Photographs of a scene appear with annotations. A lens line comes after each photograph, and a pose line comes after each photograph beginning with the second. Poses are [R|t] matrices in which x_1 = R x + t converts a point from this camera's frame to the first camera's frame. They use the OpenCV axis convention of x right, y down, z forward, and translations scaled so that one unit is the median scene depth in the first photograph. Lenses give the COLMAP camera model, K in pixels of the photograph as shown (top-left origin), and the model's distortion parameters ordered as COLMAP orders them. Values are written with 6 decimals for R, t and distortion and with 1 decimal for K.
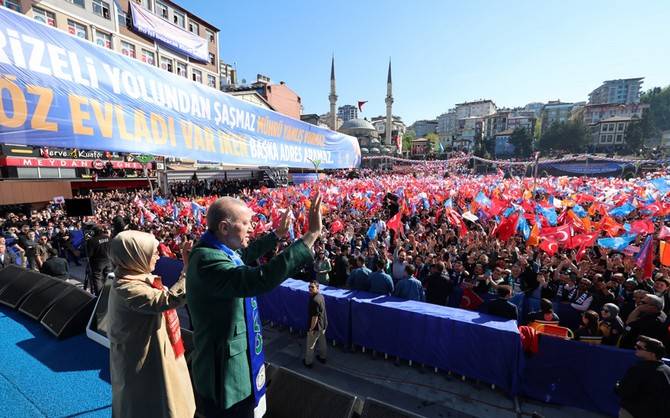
lens RADIAL K [[289.6, 0, 333.0], [0, 289.6, 215.0], [0, 0, 1]] dist [-0.044552, 0.017308]
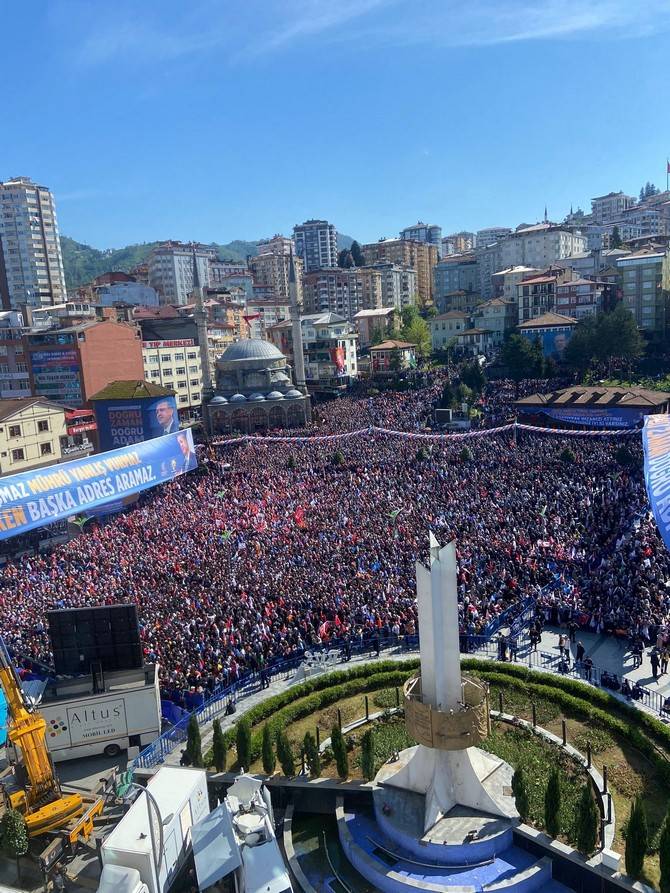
lens RADIAL K [[644.9, 0, 335.0], [0, 644.9, 446.5], [0, 0, 1]] dist [0.121015, -0.148474]
pose [[0.997888, -0.064382, 0.008684, 0.178609], [0.064188, 0.997717, 0.021004, -0.094493], [-0.010017, -0.020402, 0.999742, -0.286293]]
